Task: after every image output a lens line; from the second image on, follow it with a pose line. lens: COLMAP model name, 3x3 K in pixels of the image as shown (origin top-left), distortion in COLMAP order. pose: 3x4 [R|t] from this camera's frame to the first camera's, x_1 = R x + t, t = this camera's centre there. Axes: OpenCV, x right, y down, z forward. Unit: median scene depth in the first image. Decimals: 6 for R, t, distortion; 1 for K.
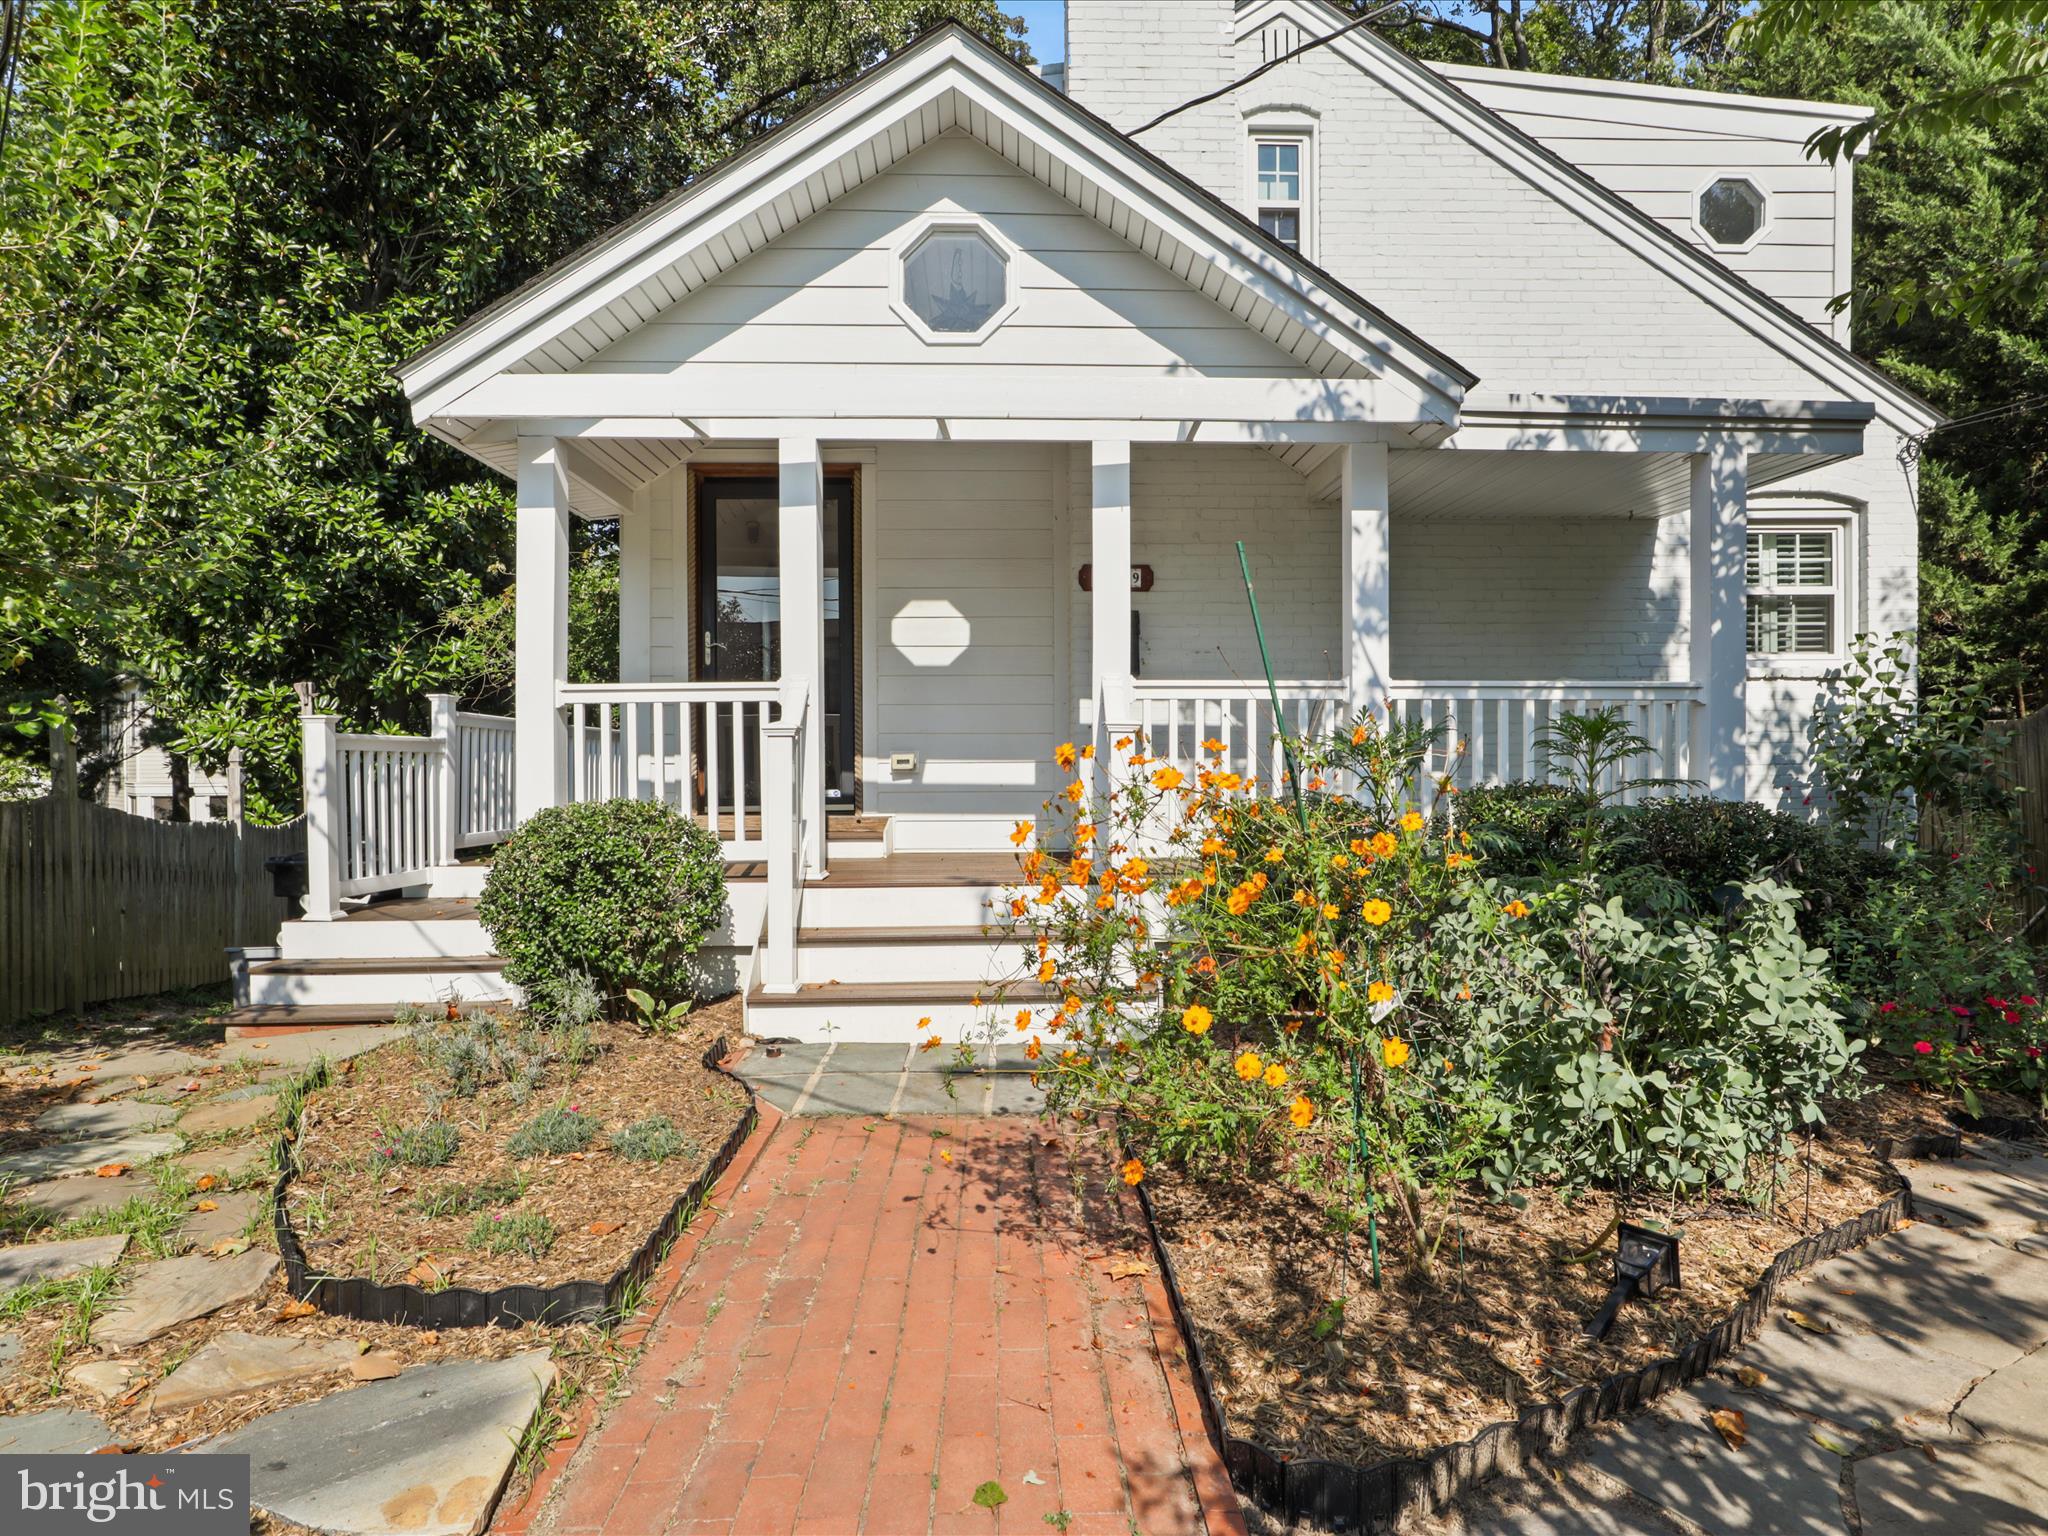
lens RADIAL K [[1179.1, 0, 1024.0], [0, 1179.1, 768.0], [0, 0, 1]] dist [-0.001863, -0.000572]
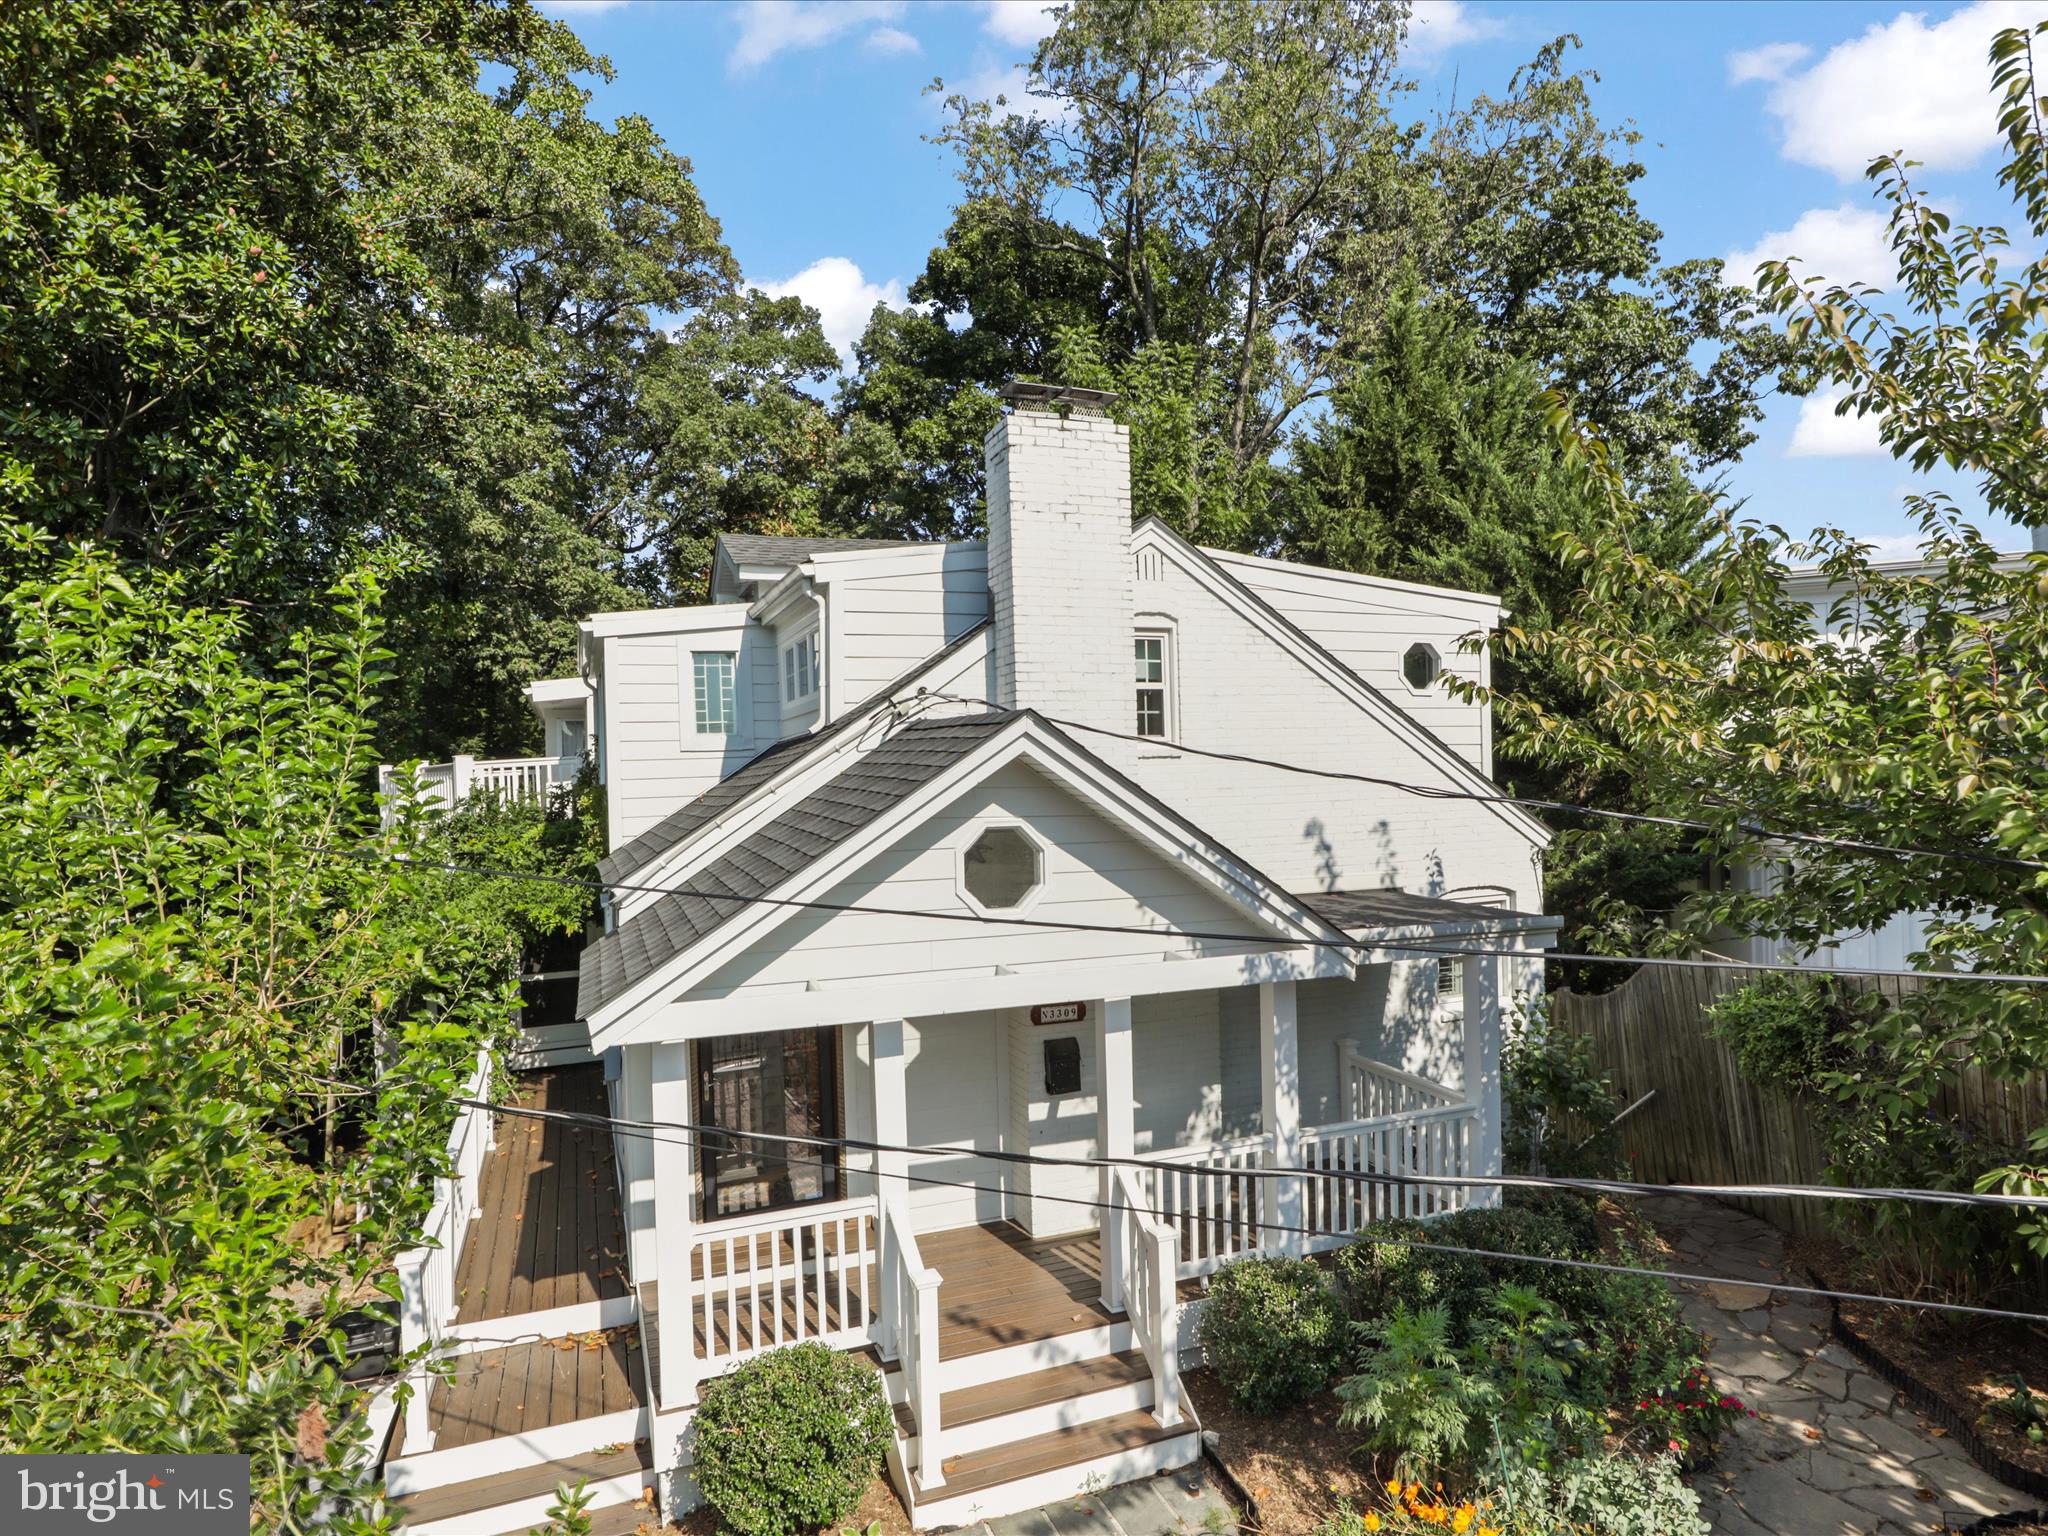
lens RADIAL K [[1167.0, 0, 1024.0], [0, 1167.0, 768.0], [0, 0, 1]] dist [-0.003746, -0.001834]
pose [[0.937834, -0.020220, 0.346495, -0.470848], [0.021880, 0.999760, -0.000879, -0.516209], [-0.346395, 0.008405, 0.938051, -0.199159]]
